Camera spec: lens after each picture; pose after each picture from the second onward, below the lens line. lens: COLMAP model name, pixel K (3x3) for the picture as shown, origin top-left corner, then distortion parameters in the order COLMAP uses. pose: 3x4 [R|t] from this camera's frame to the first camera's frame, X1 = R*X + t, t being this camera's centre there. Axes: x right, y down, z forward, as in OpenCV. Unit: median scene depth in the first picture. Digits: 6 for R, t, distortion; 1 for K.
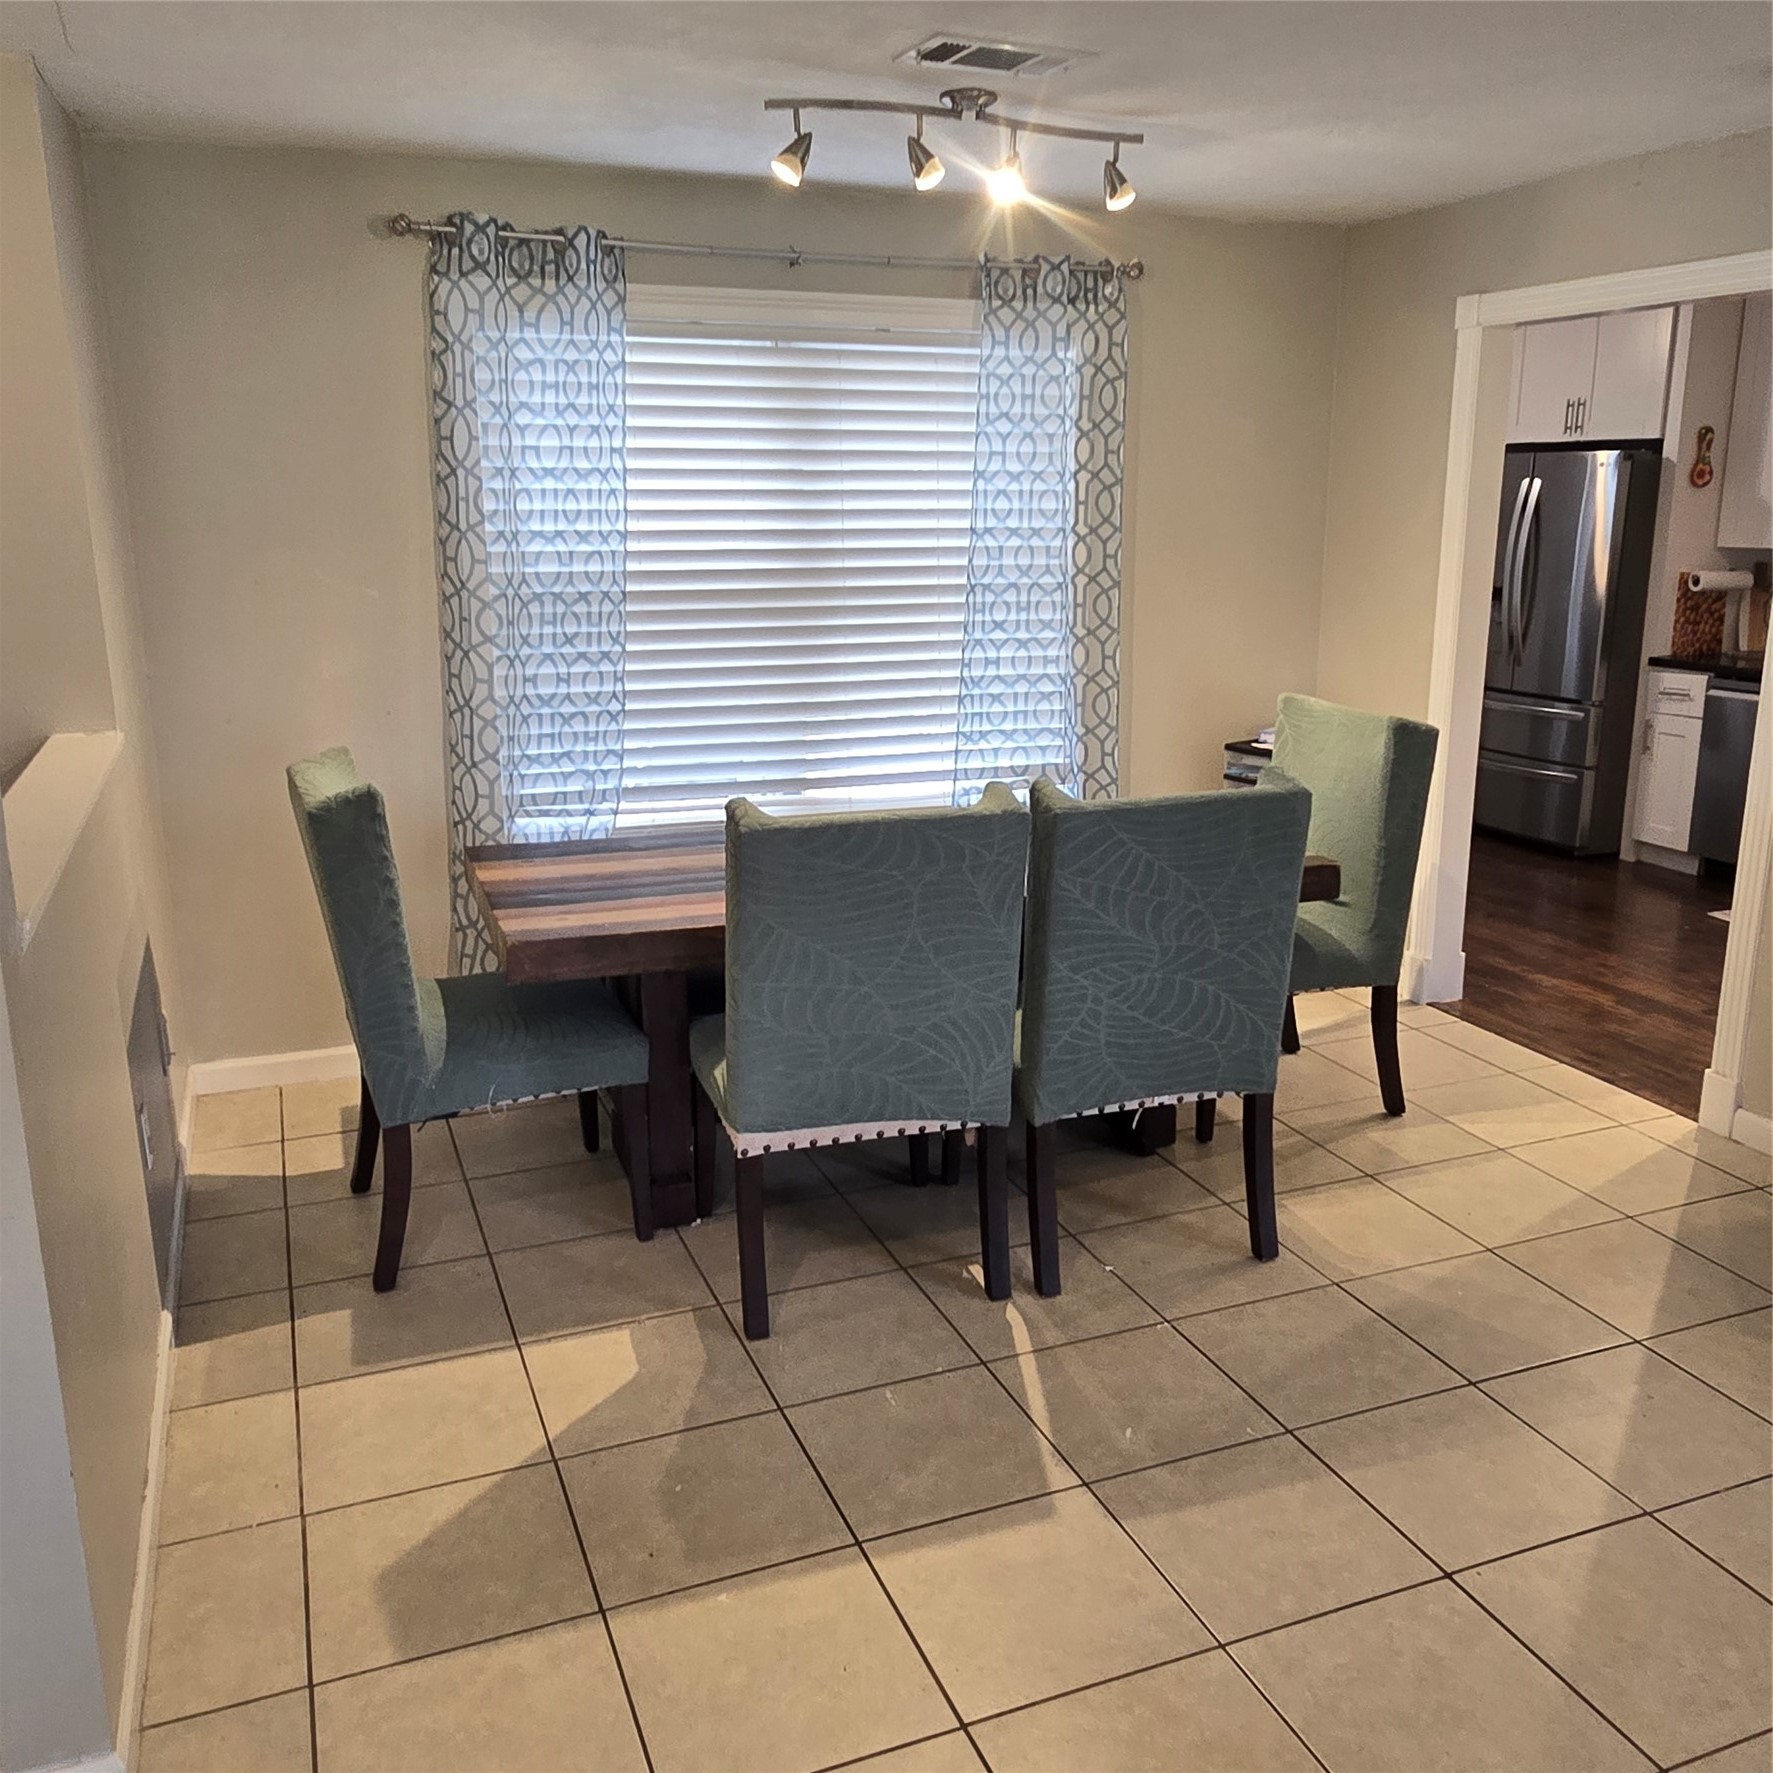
lens RADIAL K [[1565.7, 0, 884.9], [0, 1565.7, 866.6], [0, 0, 1]] dist [0.006364, -0.003022]
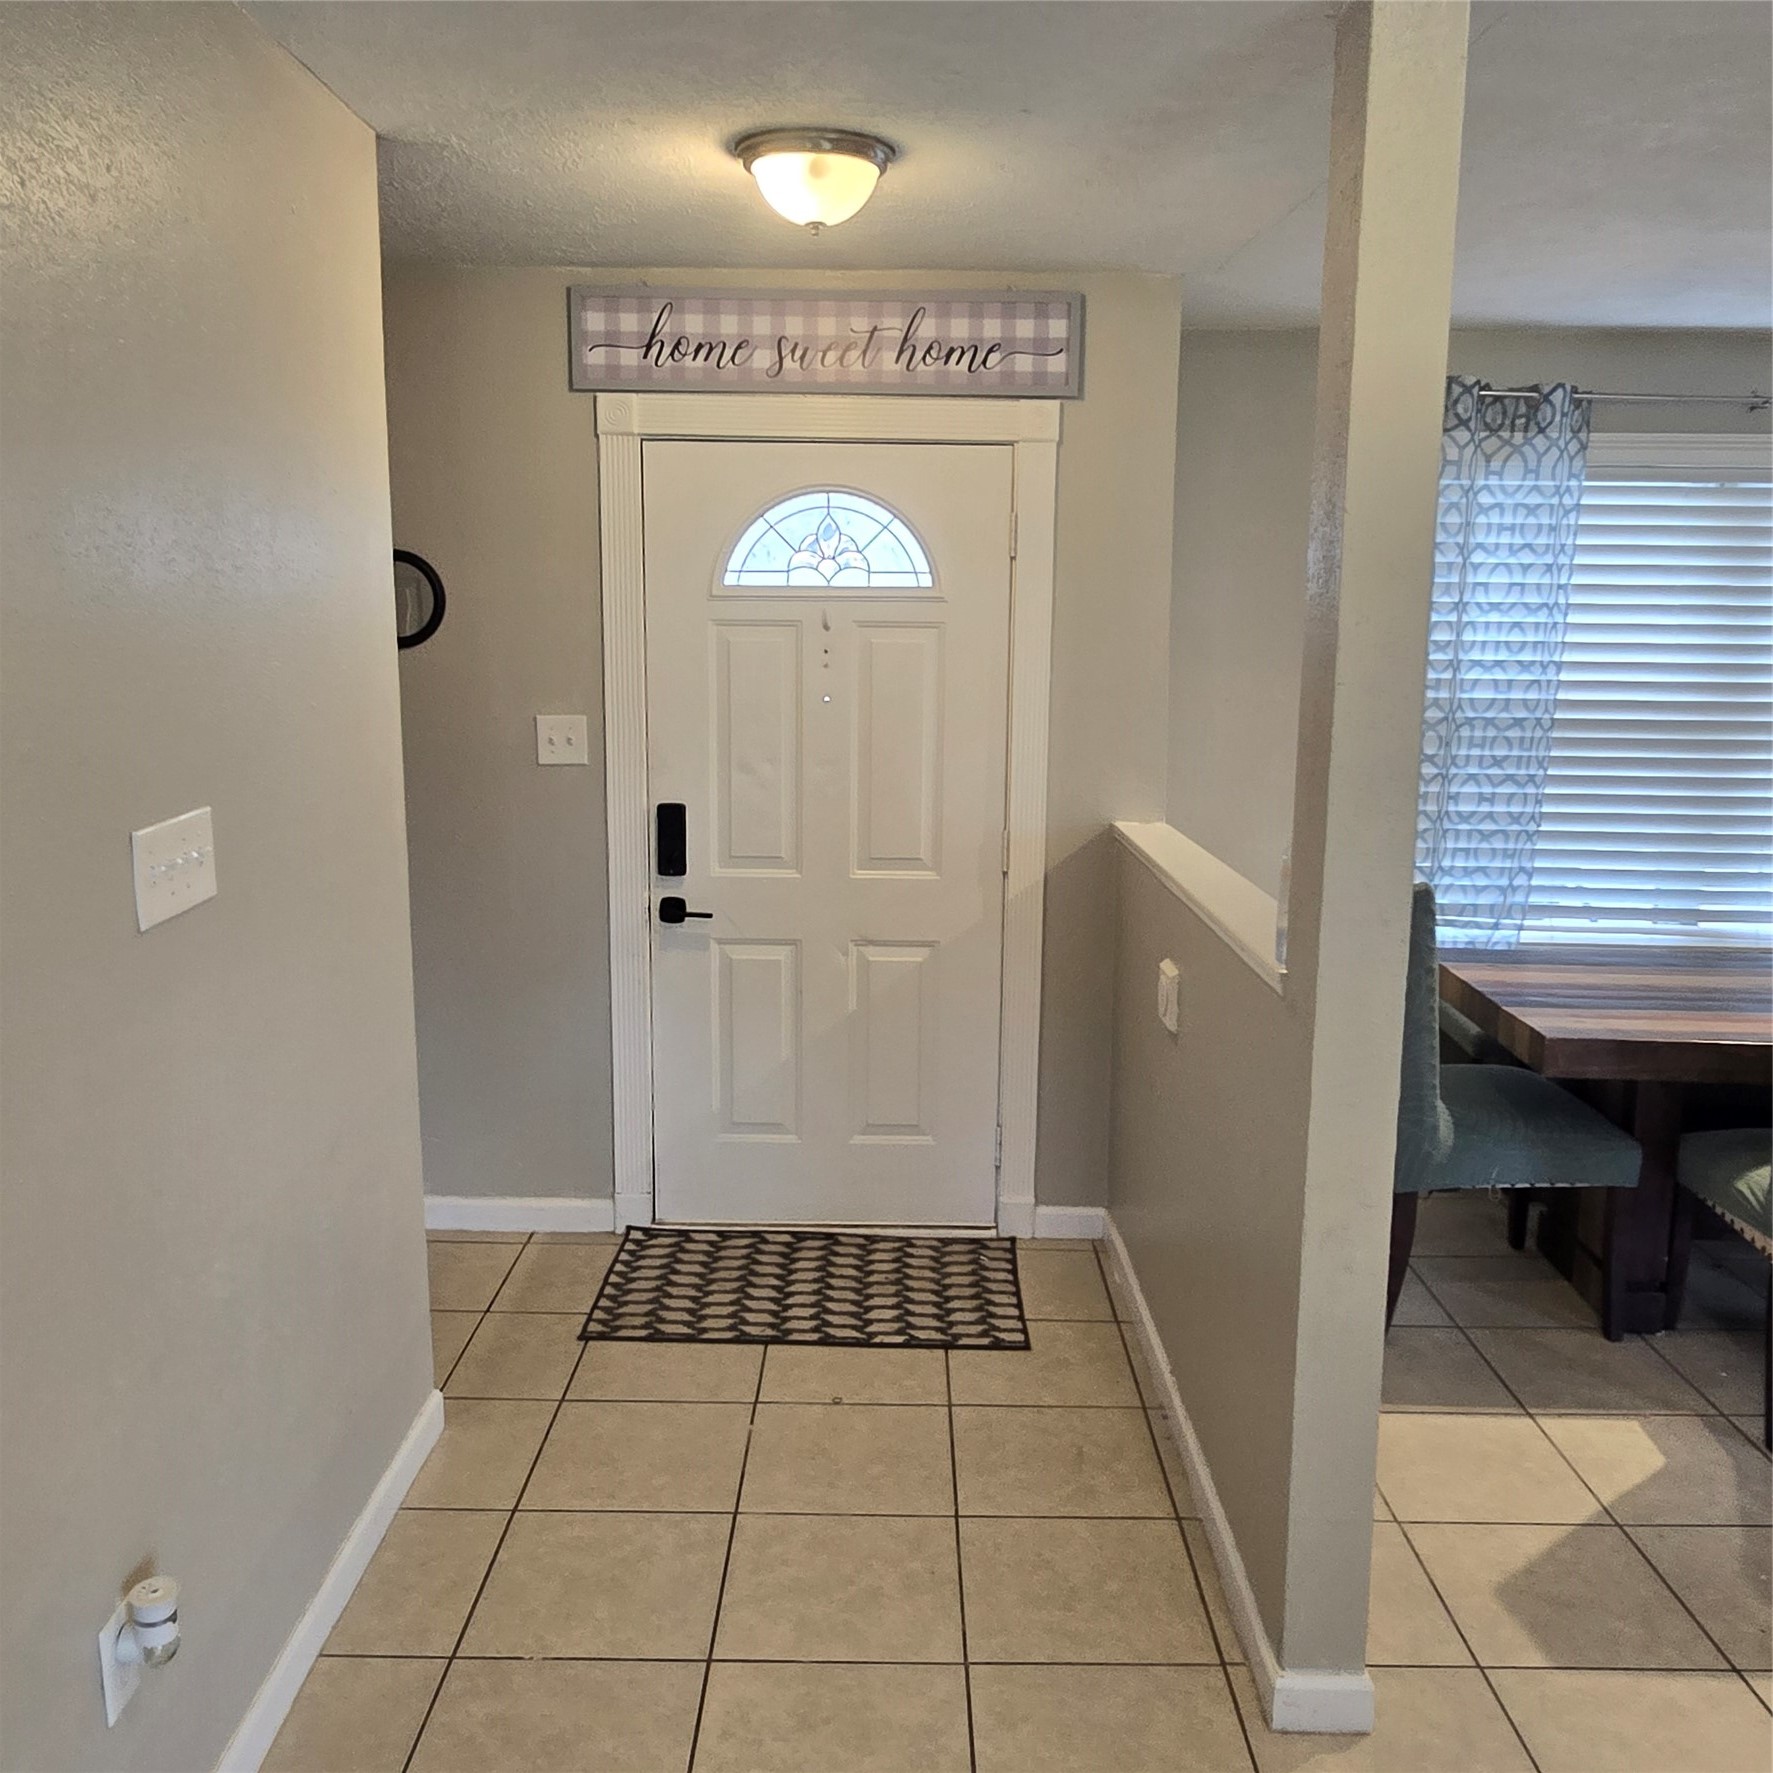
lens RADIAL K [[1565.7, 0, 884.9], [0, 1565.7, 866.6], [0, 0, 1]] dist [0.006364, -0.003022]
pose [[0.929354, 0.069173, -0.362652, -0.203071], [-0.096813, 0.993577, -0.058584, 0.028806], [0.356270, 0.089554, 0.930081, -0.132757]]
